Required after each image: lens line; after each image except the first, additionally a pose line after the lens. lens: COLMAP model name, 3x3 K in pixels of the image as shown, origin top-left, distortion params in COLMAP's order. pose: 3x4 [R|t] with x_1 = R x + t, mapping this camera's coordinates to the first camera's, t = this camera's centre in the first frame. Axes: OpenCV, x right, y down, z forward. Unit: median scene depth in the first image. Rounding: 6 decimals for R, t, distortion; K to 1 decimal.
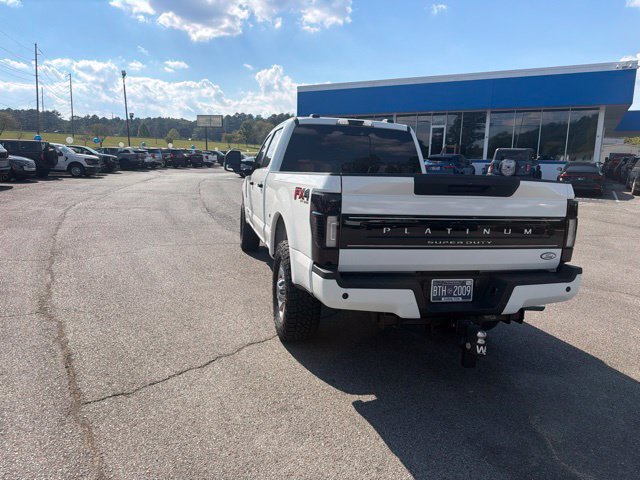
lens RADIAL K [[445.8, 0, 321.2], [0, 445.8, 241.7], [0, 0, 1]] dist [0.046053, -0.059480]
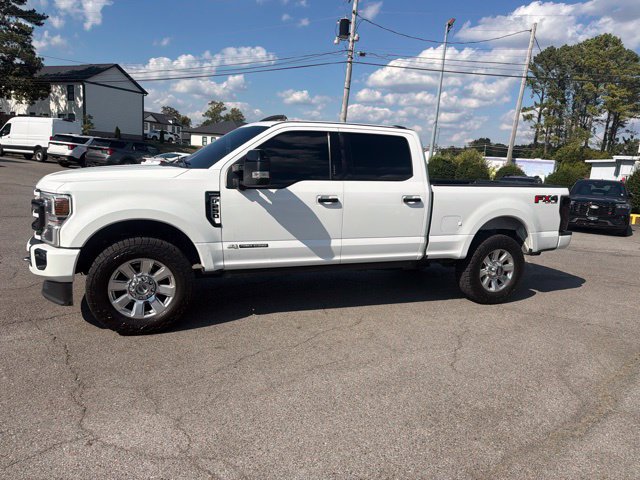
lens RADIAL K [[449.3, 0, 319.1], [0, 449.3, 249.0], [0, 0, 1]] dist [0.046326, -0.056488]
pose [[-0.141282, -0.233953, 0.961928, -1.714107], [0.104150, 0.962769, 0.249455, -0.464218], [-0.984476, 0.135428, -0.111656, 2.140473]]
